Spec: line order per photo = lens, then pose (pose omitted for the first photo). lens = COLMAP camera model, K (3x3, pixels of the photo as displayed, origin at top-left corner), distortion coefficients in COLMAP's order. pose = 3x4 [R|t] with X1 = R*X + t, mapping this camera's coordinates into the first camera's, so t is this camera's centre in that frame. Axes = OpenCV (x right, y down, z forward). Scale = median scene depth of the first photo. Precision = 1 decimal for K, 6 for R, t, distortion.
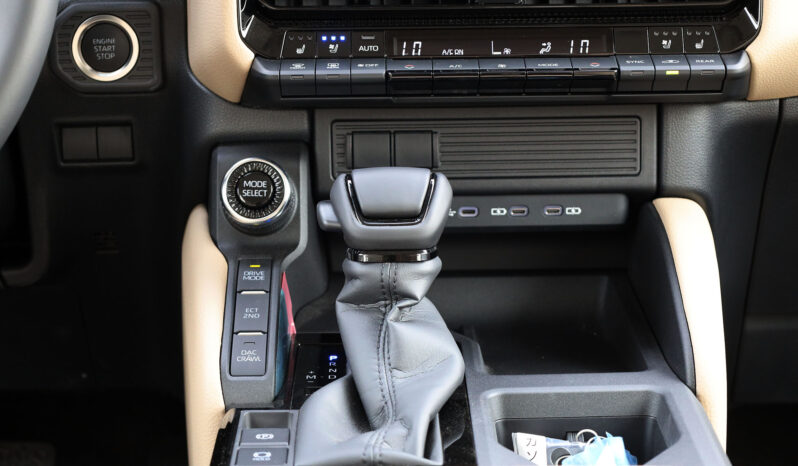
lens RADIAL K [[1729.4, 0, 422.2], [0, 1729.4, 231.0], [0, 0, 1]] dist [0.086861, 0.000000]
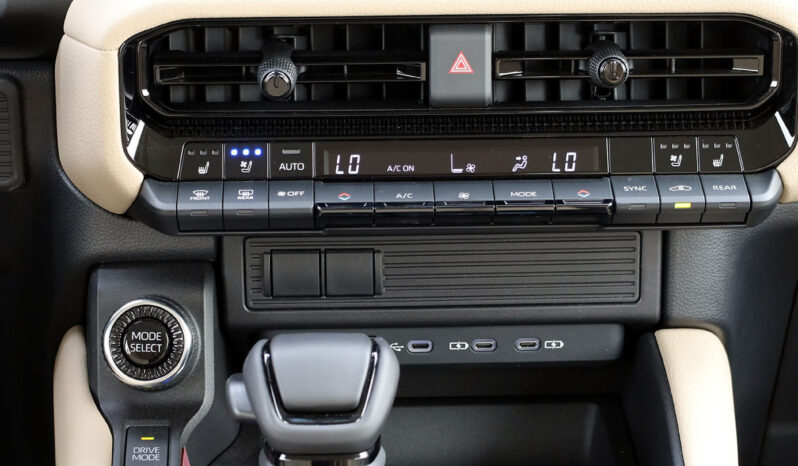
lens RADIAL K [[2213.9, 0, 402.4], [0, 2213.9, 232.0], [0, 0, 1]] dist [0.024982, 0.000000]
pose [[0.999831, 0.001314, 0.018352, 0.000339], [-0.003725, 0.991251, 0.131936, -0.205730], [-0.018018, -0.131982, 0.991088, 0.015671]]
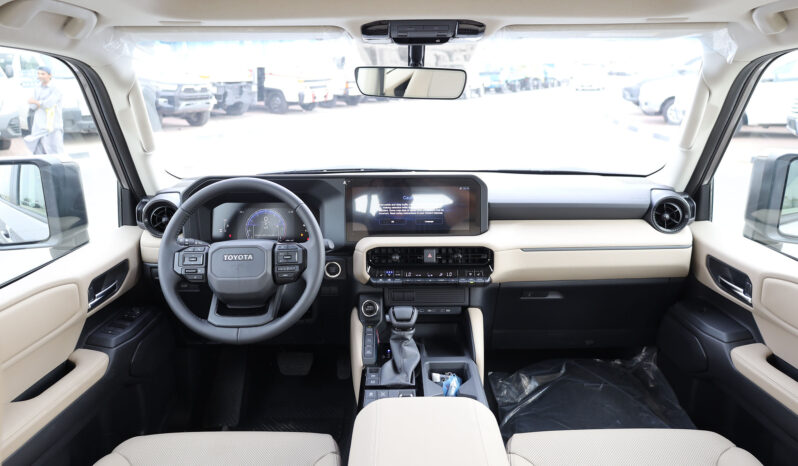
lens RADIAL K [[562.9, 0, 400.5], [0, 562.9, 236.7], [0, 0, 1]] dist [-0.008384, 0.004200]
pose [[0.999846, 0.007683, -0.015802, -0.004379], [-0.007575, 0.999948, 0.006838, -0.203462], [0.015853, -0.006717, 0.999852, -0.330879]]
